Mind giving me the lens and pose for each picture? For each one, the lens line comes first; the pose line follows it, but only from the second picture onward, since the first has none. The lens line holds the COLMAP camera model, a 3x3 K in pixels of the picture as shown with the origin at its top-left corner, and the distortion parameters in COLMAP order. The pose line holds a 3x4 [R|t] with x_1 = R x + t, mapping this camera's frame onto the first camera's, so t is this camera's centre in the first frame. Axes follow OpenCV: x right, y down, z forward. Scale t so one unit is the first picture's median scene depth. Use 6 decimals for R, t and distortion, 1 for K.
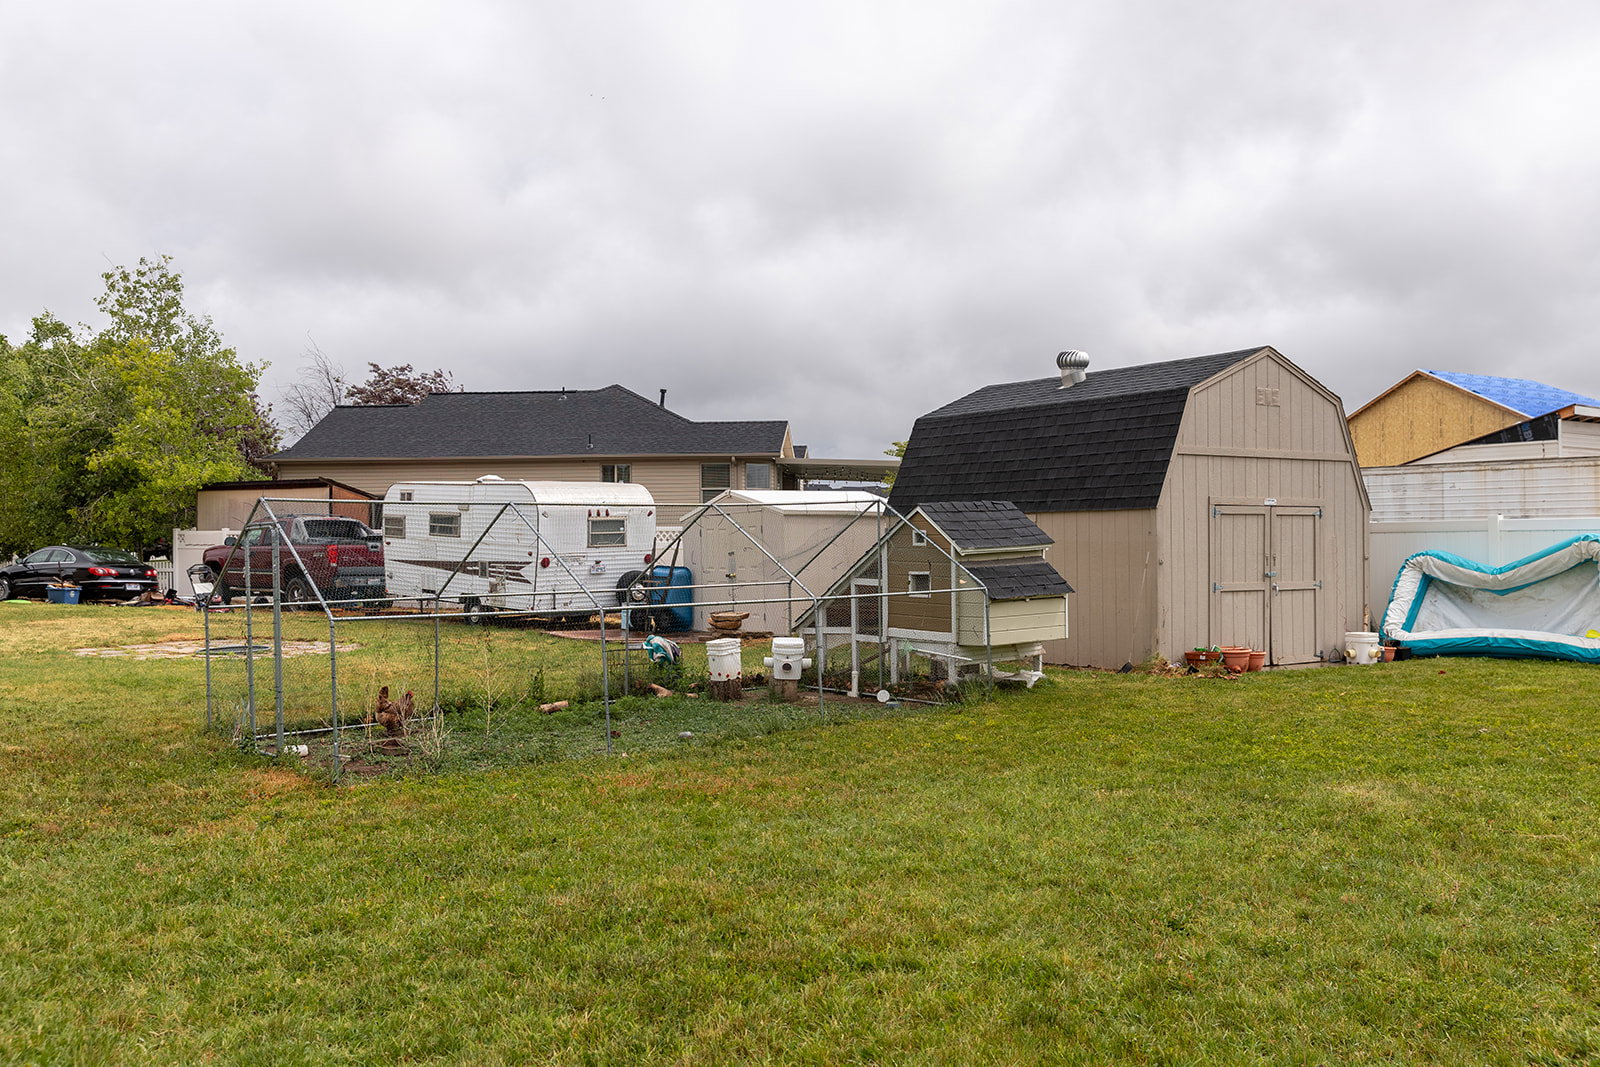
lens RADIAL K [[1490.2, 0, 798.6], [0, 1490.2, 534.0], [0, 0, 1]] dist [0.003631, 0.000000]
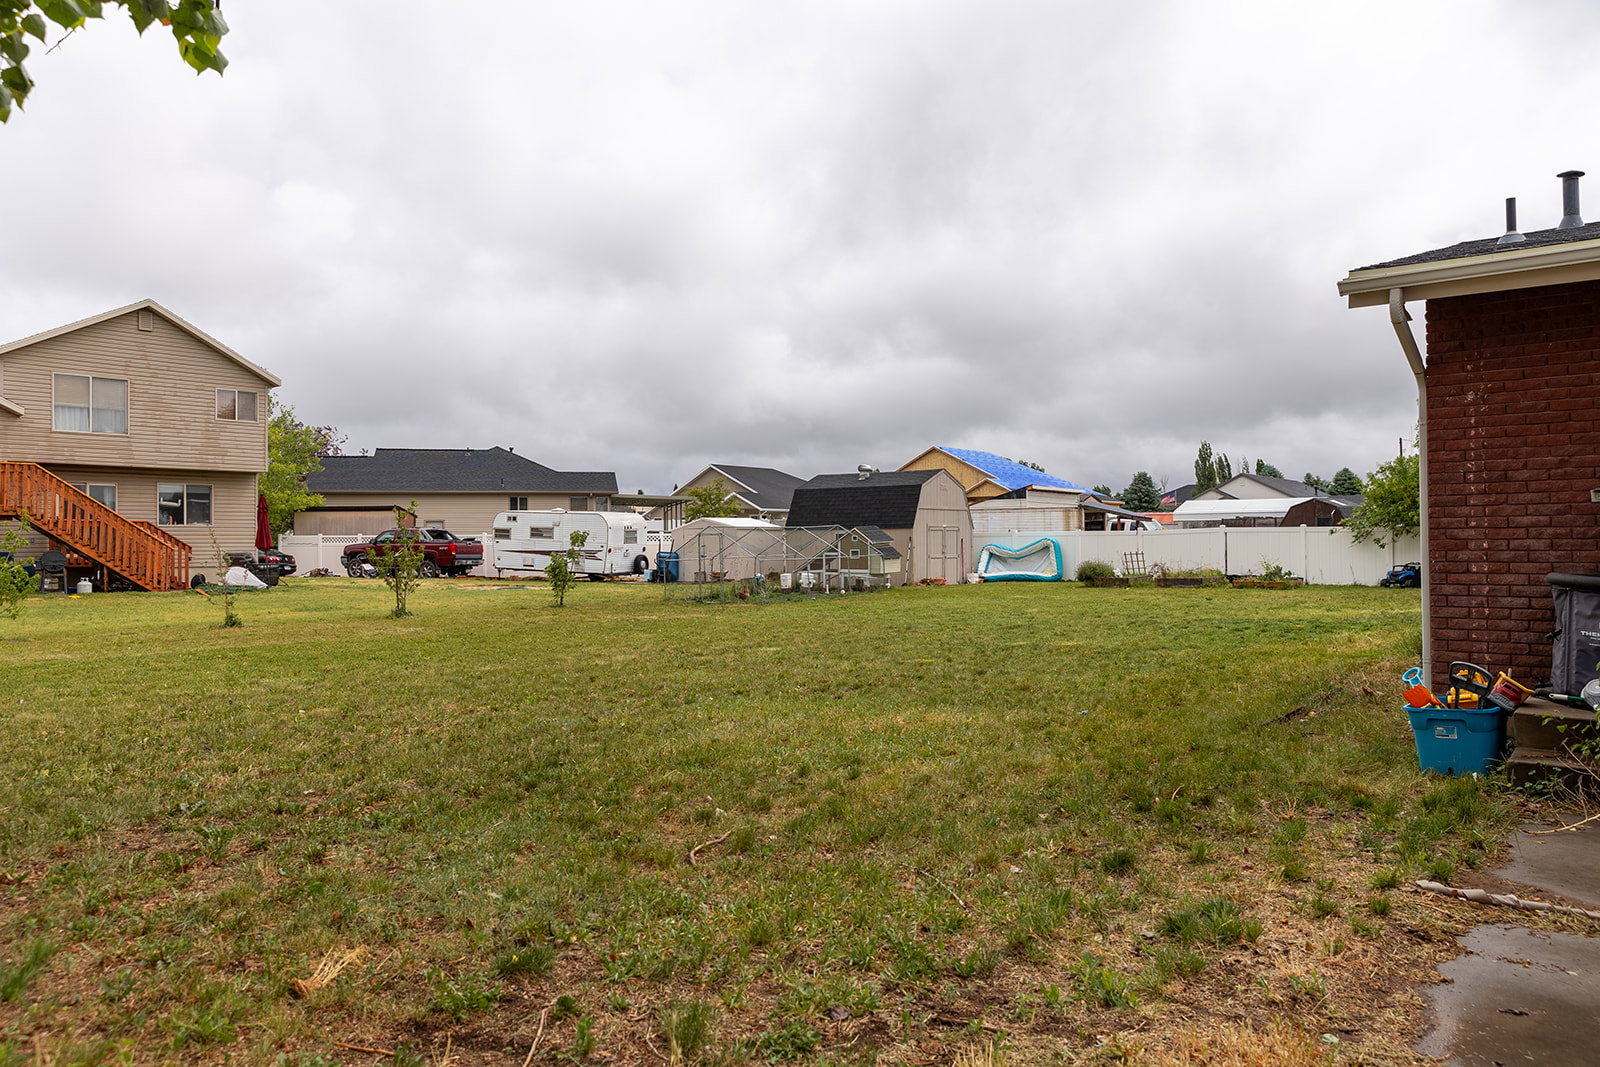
lens RADIAL K [[1241.2, 0, 800.4], [0, 1241.2, 534.0], [0, 0, 1]] dist [-0.000996, -0.000173]
pose [[0.943964, 0.001640, 0.330045, -0.595474], [-0.000605, 0.999995, -0.003237, 0.001340], [-0.330049, 0.002856, 0.943960, -0.928021]]
